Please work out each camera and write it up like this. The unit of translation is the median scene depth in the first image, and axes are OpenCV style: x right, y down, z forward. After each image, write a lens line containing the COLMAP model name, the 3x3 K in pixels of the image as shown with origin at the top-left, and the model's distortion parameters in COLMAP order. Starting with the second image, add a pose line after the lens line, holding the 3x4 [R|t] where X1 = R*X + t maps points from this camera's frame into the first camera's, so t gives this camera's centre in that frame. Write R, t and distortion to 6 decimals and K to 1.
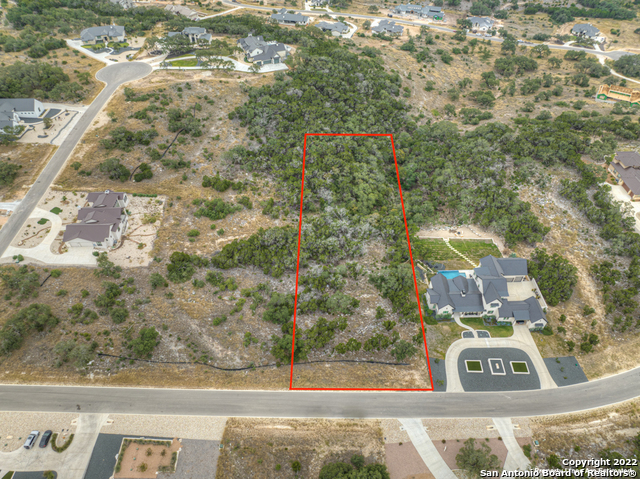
lens RADIAL K [[449.7, 0, 320.7], [0, 449.7, 238.9], [0, 0, 1]] dist [-0.045230, 0.015892]
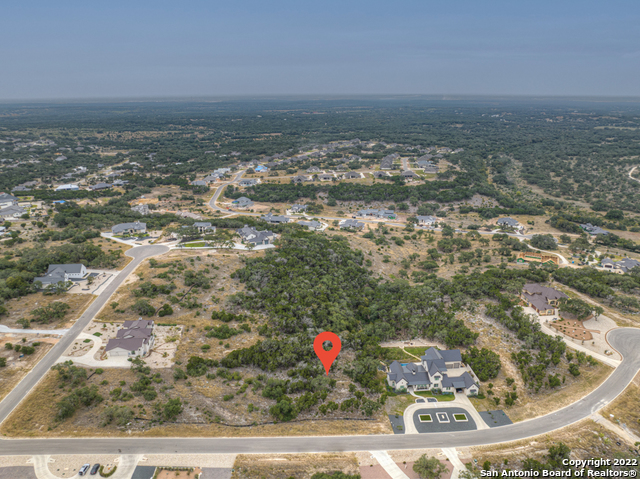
lens RADIAL K [[449.7, 0, 322.8], [0, 449.7, 237.4], [0, 0, 1]] dist [-0.045230, 0.015892]
pose [[0.998140, -0.027347, 0.054478, -0.010064], [0.048671, 0.895608, -0.442175, 0.298269], [-0.036699, 0.444004, 0.895273, -0.311751]]
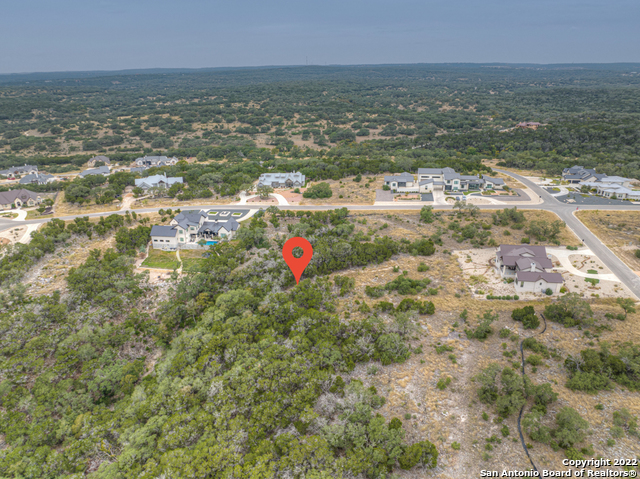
lens RADIAL K [[449.7, 0, 316.1], [0, 449.7, 234.0], [0, 0, 1]] dist [-0.045230, 0.015892]
pose [[-0.983713, -0.057428, 0.170326, -0.220703], [0.131271, 0.417782, 0.899014, -0.992942], [-0.122788, 0.906730, -0.403439, 1.397867]]
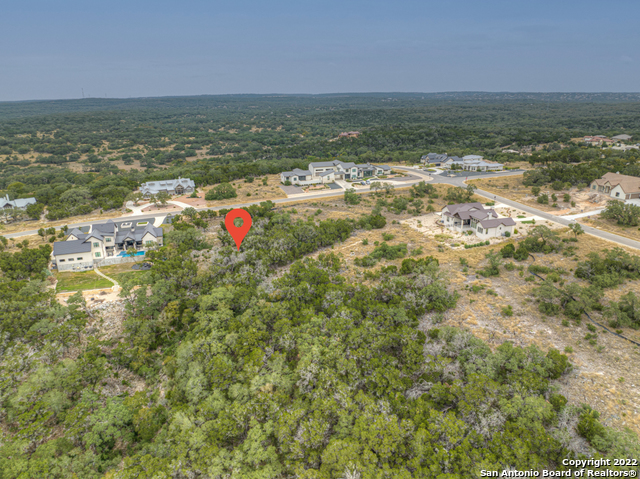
lens RADIAL K [[449.7, 0, 316.1], [0, 449.7, 240.8], [0, 0, 1]] dist [-0.045230, 0.015892]
pose [[-0.962145, 0.090715, -0.256998, 0.139564], [-0.186561, 0.468194, 0.863707, -0.875085], [0.198676, 0.878957, -0.433546, 1.452514]]
